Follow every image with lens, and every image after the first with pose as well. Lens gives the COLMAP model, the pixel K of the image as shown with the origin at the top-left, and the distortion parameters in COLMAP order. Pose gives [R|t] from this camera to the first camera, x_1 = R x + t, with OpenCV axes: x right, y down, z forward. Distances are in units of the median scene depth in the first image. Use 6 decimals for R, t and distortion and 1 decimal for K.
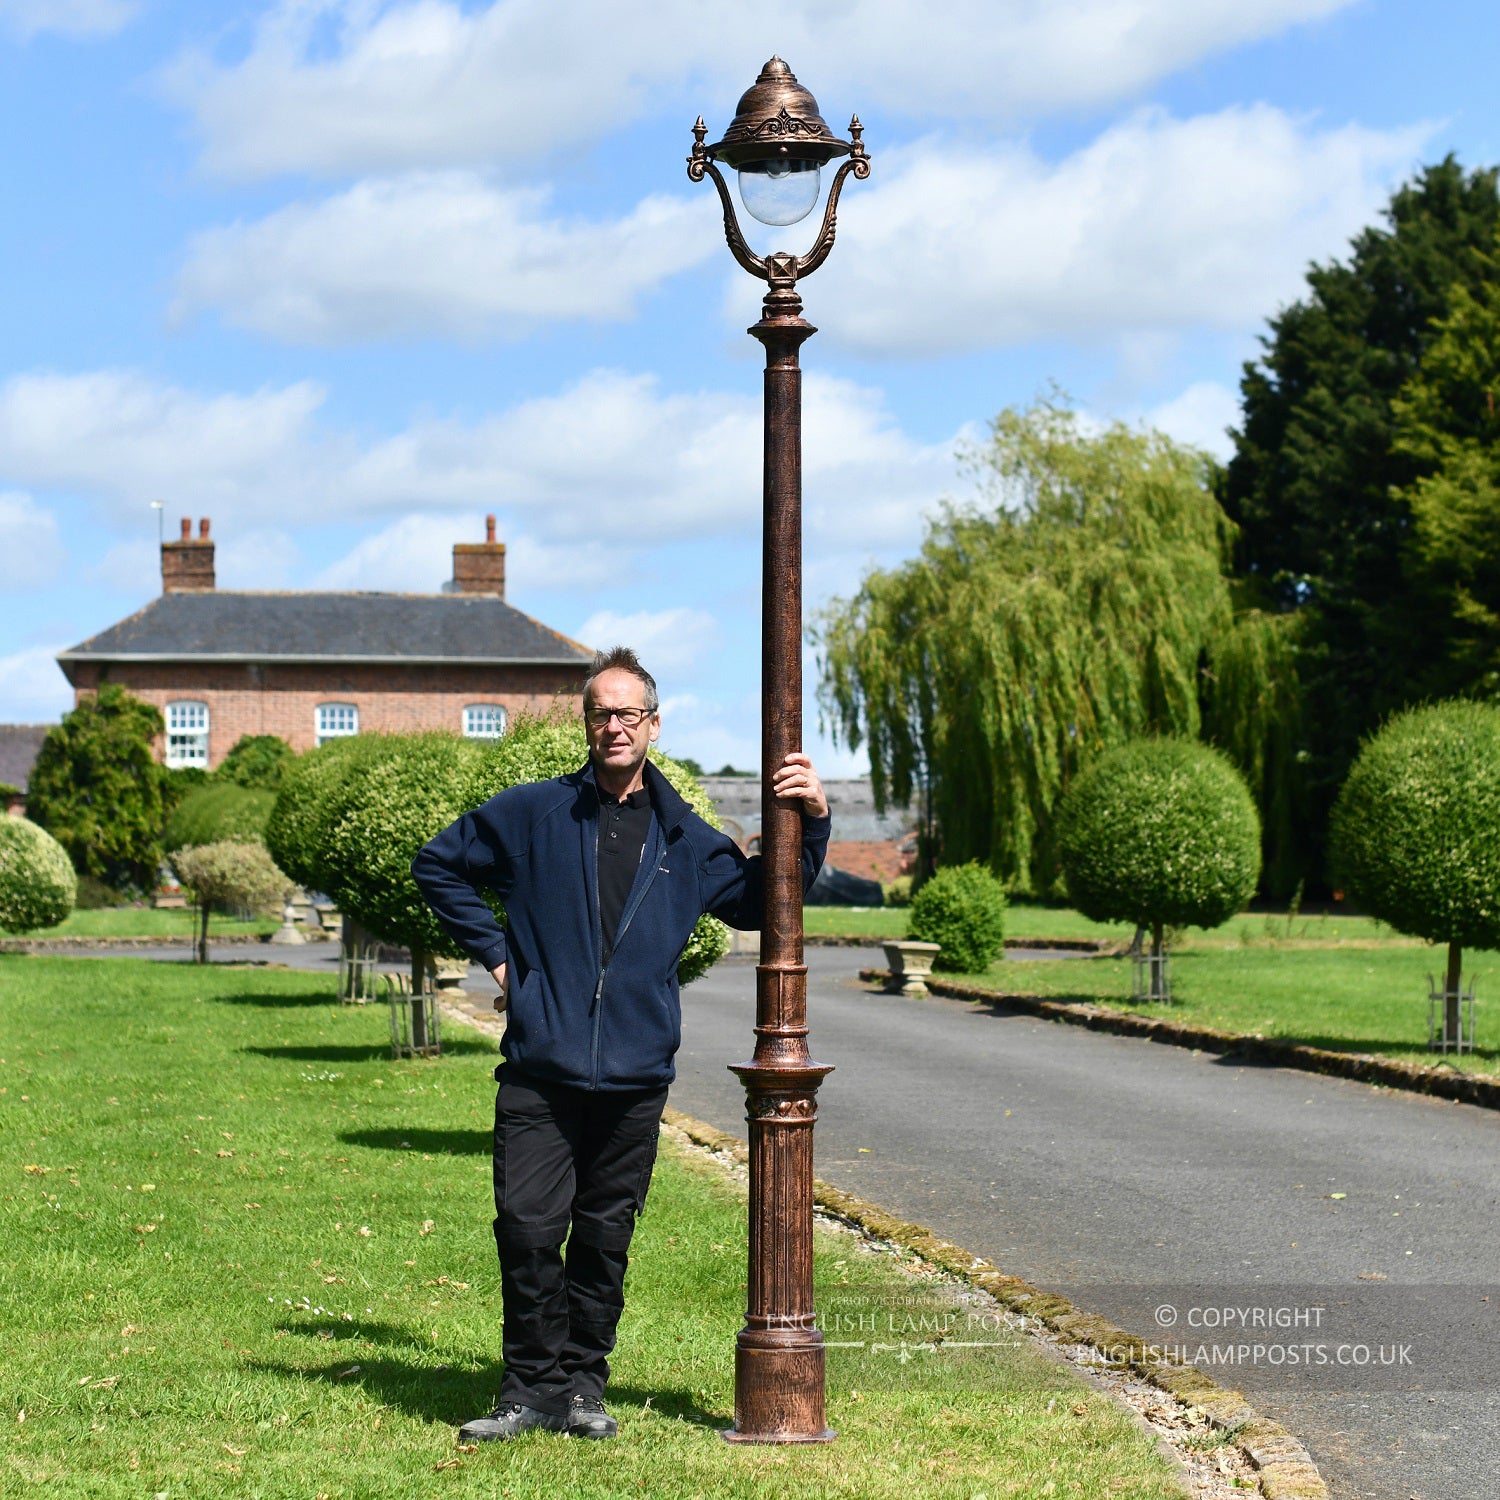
lens RADIAL K [[5597.2, 0, 1038.7], [0, 5597.2, 746.9], [0, 0, 1]] dist [-0.213070, 0.140152]
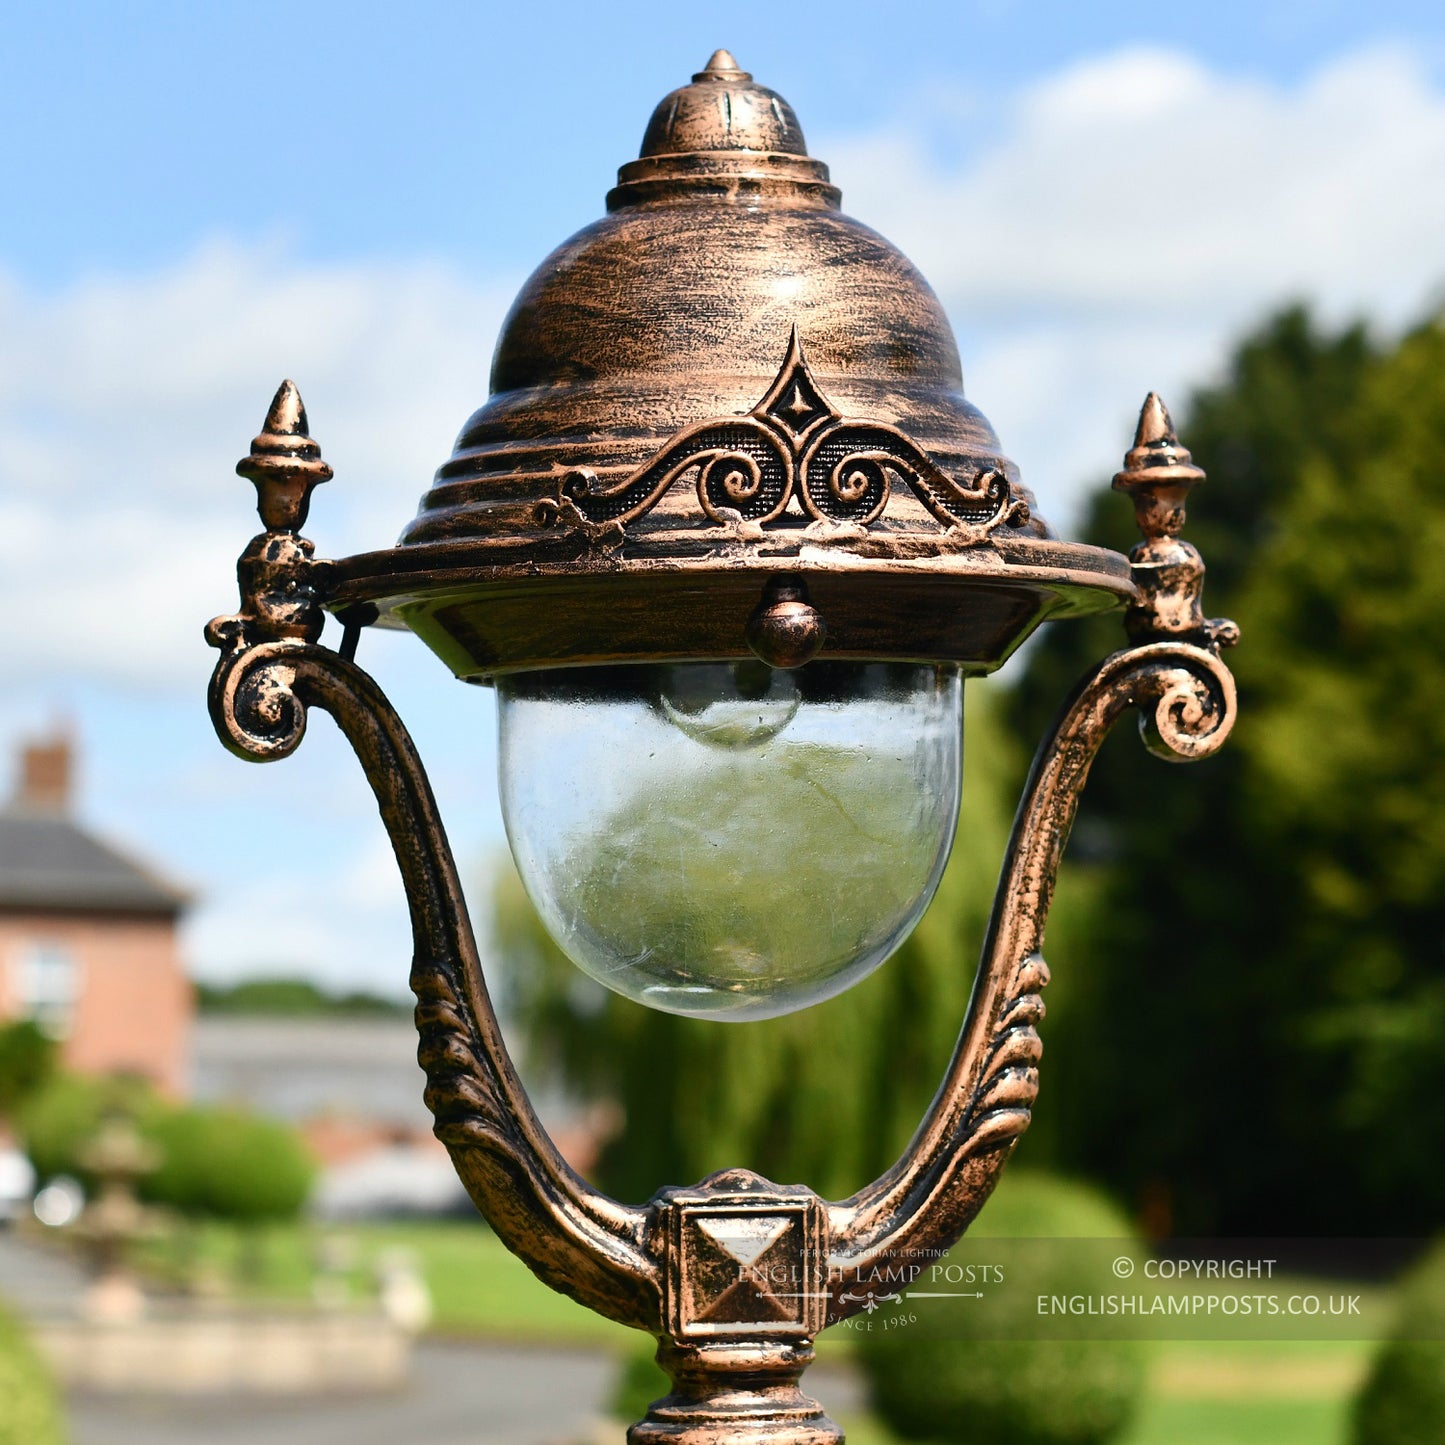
lens RADIAL K [[5392.0, 0, 1000.6], [0, 5392.0, 719.5], [0, 0, 1]] dist [-0.213070, 0.140152]
pose [[0.997551, 0.031688, 0.062359, -0.032809], [-0.031132, 0.999467, -0.009857, -0.068100], [-0.062638, 0.007891, 0.998005, 0.557397]]
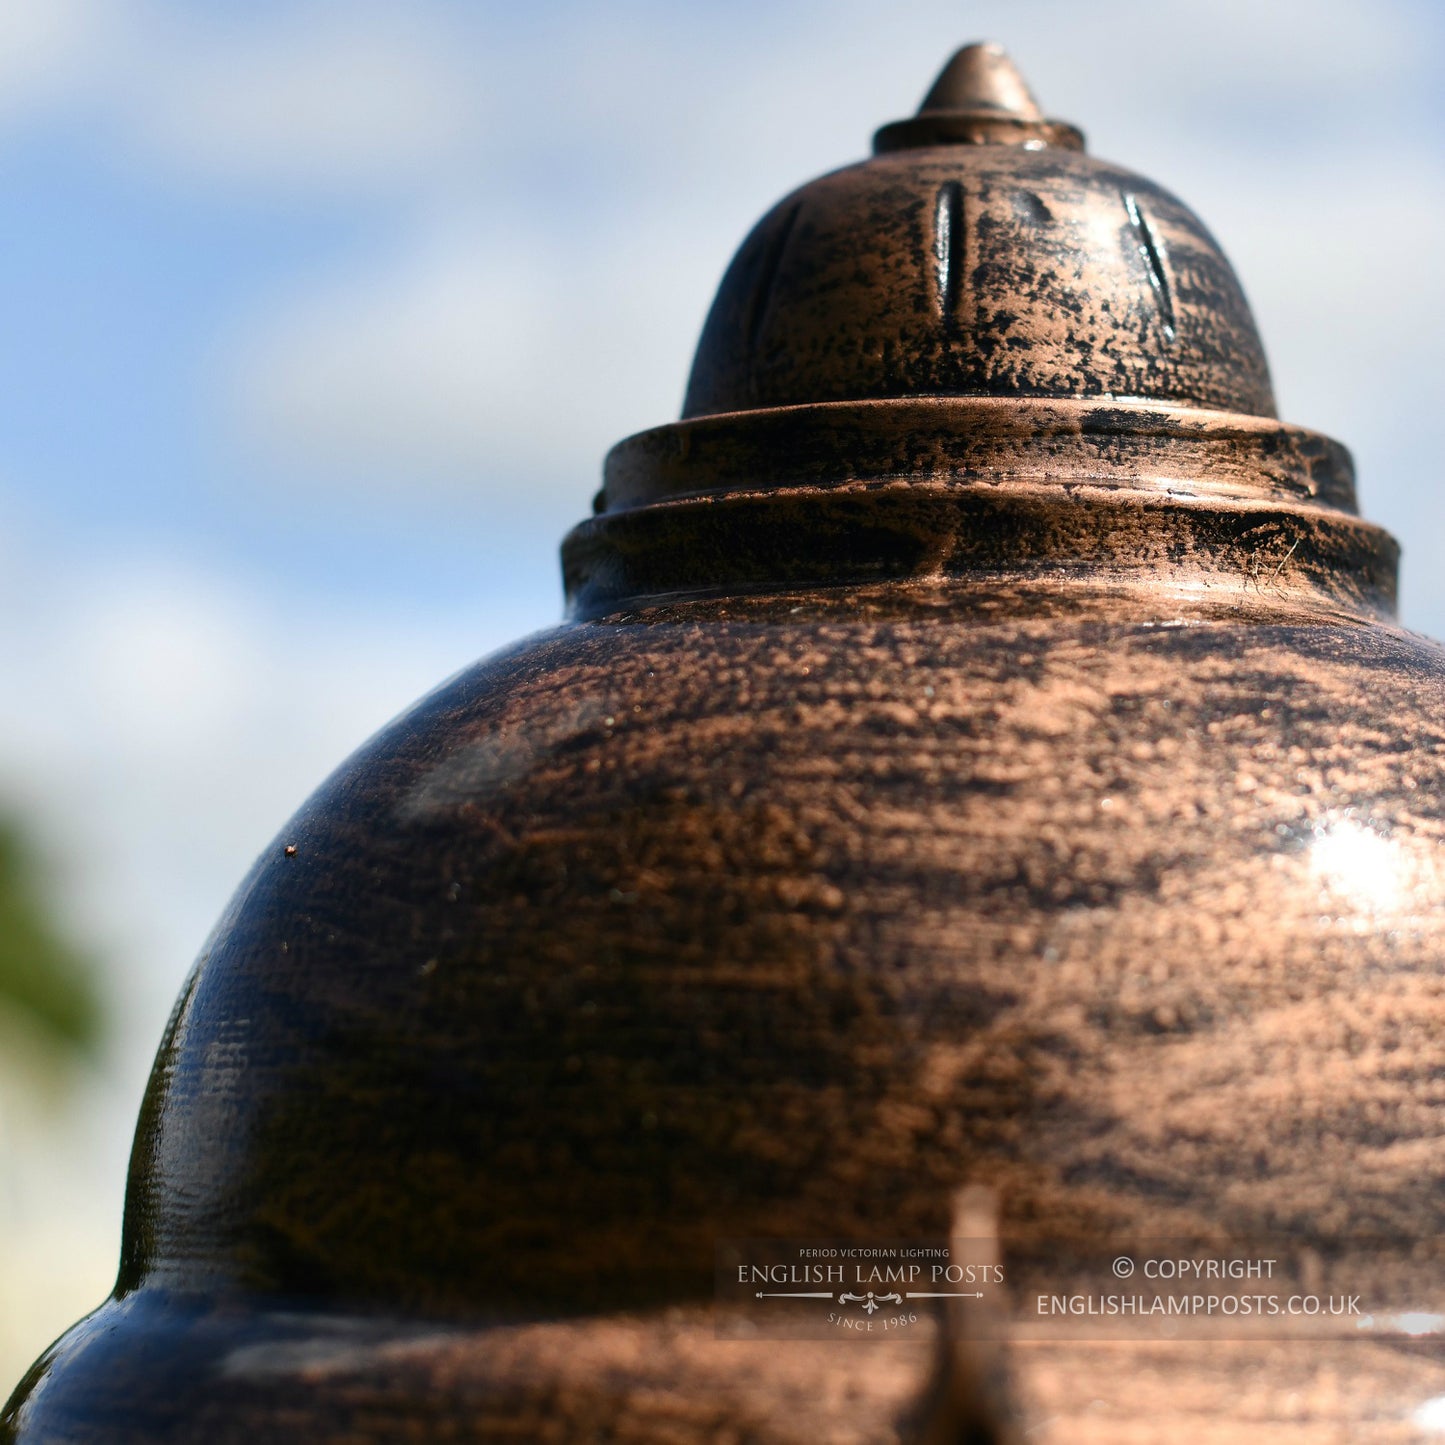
lens RADIAL K [[4926.9, 0, 1040.8], [0, 4926.9, 722.8], [0, 0, 1]] dist [-0.096234, -1.345122]
pose [[0.990275, 0.029961, -0.135858, -0.027429], [-0.036372, 0.998327, -0.044956, -0.077973], [0.134284, 0.049460, 0.989708, 0.643589]]
